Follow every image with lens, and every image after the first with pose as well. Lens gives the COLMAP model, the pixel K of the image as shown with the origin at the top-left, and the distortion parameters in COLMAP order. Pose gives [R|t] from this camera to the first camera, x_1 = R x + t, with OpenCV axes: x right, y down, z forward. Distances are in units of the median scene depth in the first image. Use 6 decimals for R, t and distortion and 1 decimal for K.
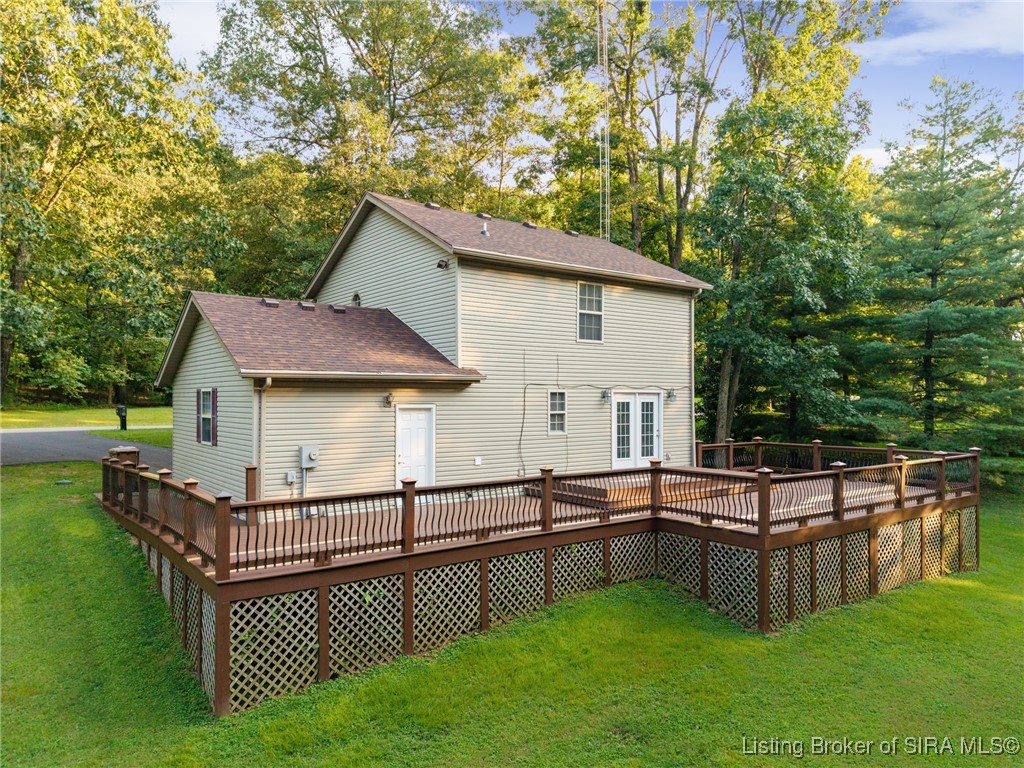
lens RADIAL K [[706.3, 0, 509.7], [0, 706.3, 391.6], [0, 0, 1]] dist [-0.002134, -0.003261]
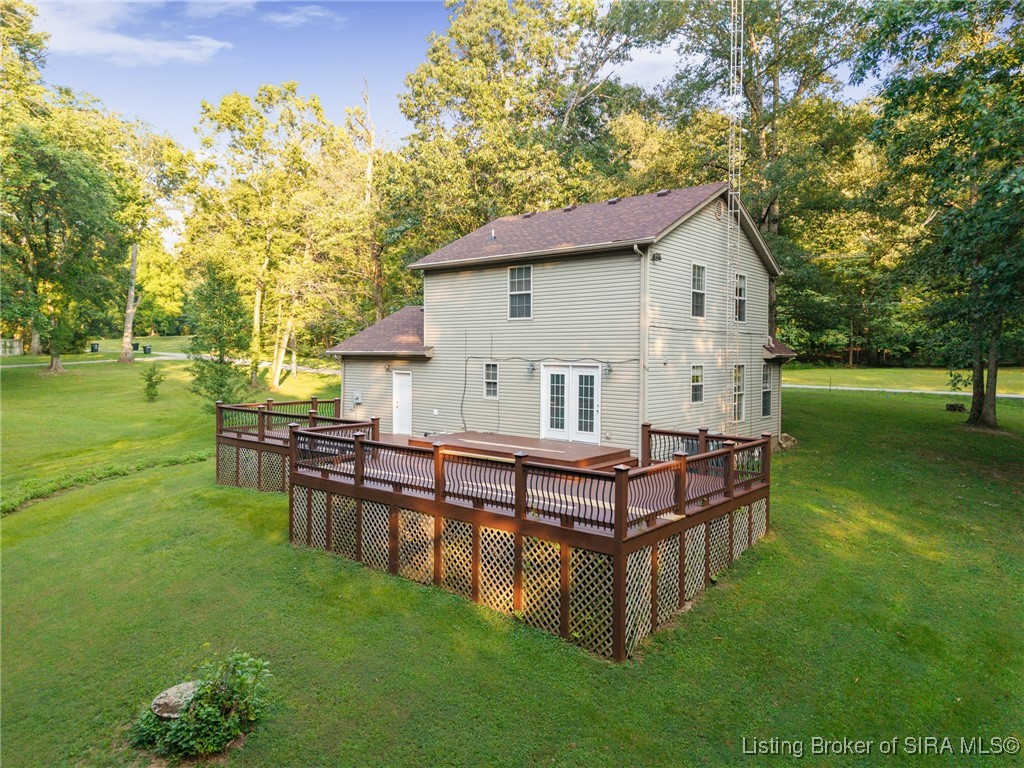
lens RADIAL K [[721.8, 0, 507.1], [0, 721.8, 353.3], [0, 0, 1]] dist [0.024699, -0.000636]
pose [[0.208824, 0.004578, -0.977943, 1.467306], [0.009364, 0.999934, 0.006681, -0.029204], [0.977908, -0.010553, 0.208767, 0.889170]]
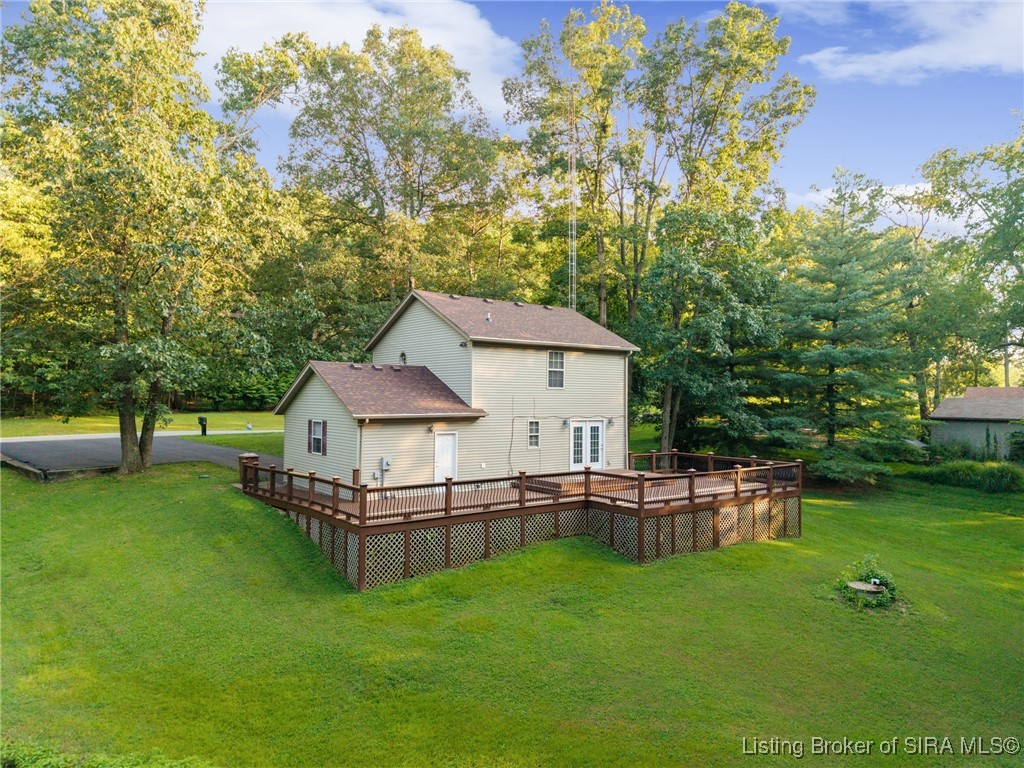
lens RADIAL K [[700.1, 0, 514.1], [0, 700.1, 372.6], [0, 0, 1]] dist [0.018827, -0.001645]
pose [[0.999926, 0.009777, 0.007191, 0.012861], [-0.009618, 0.999716, -0.021814, -0.085296], [-0.007402, 0.021743, 0.999736, -0.649011]]
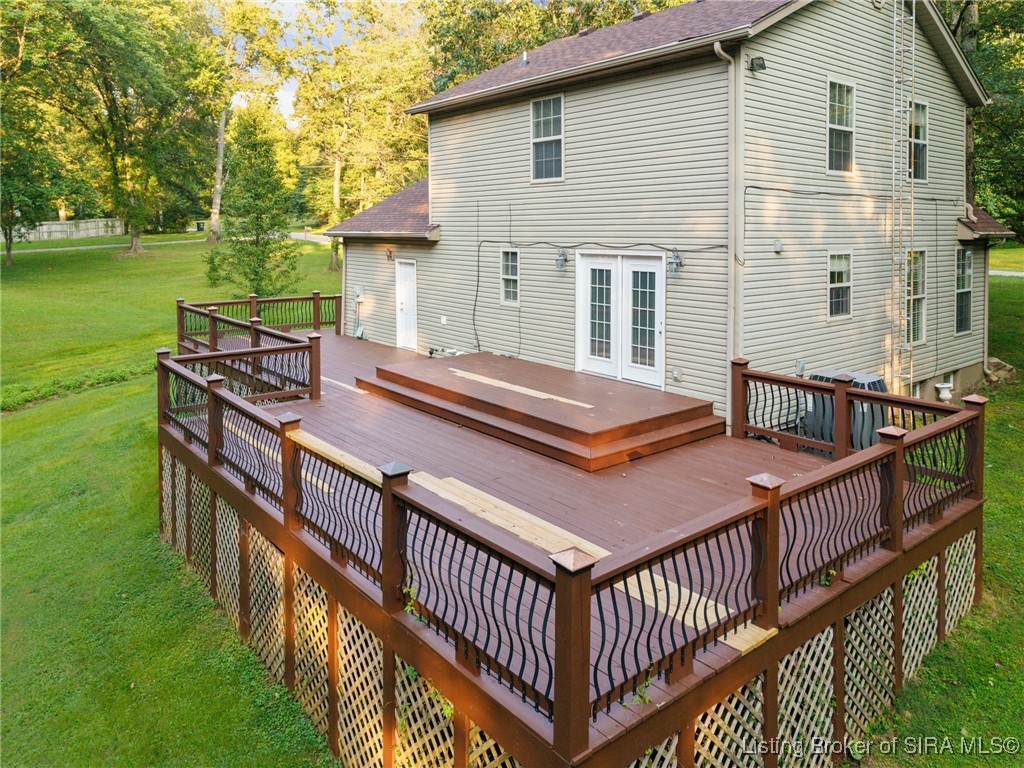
lens RADIAL K [[749.9, 0, 526.0], [0, 749.9, 238.5], [0, 0, 1]] dist [0.006057, 0.000138]
pose [[0.043451, 0.017216, -0.998907, 1.039031], [0.018016, 0.999675, 0.018013, -0.032047], [0.998893, -0.018779, 0.043127, 1.133329]]
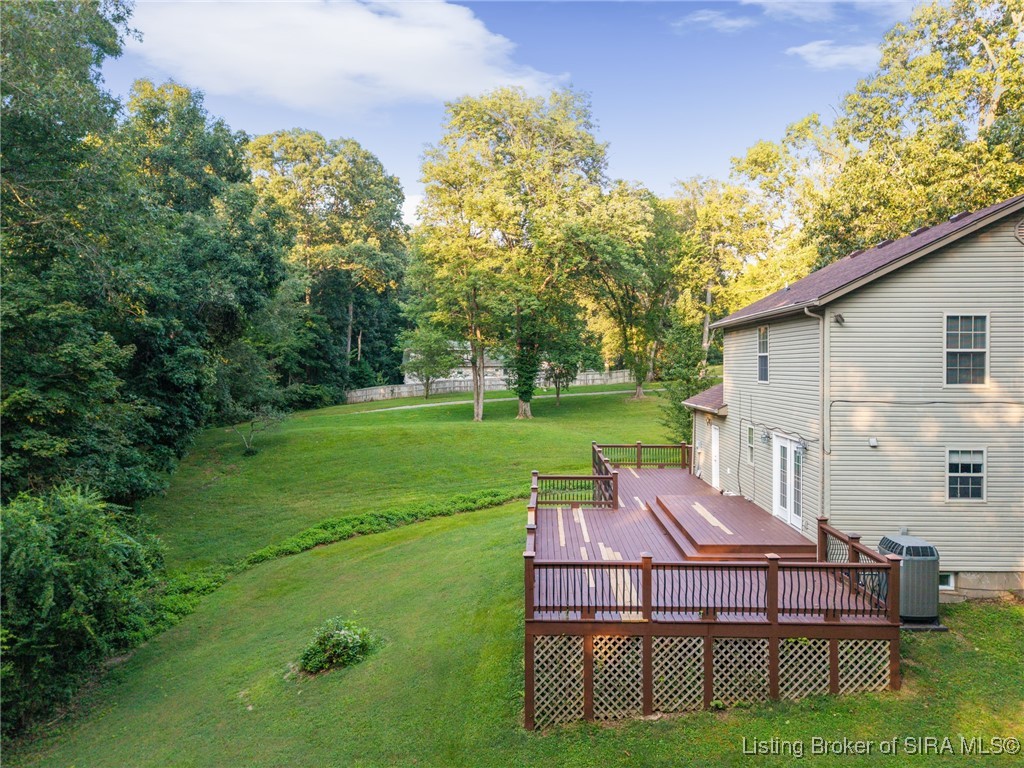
lens RADIAL K [[700.1, 0, 514.1], [0, 700.1, 372.6], [0, 0, 1]] dist [0.018827, -0.001645]
pose [[-0.630123, 0.010857, -0.776420, 1.375576], [0.015964, 0.999872, 0.001026, -0.111558], [0.776331, -0.011748, -0.630215, 1.637400]]
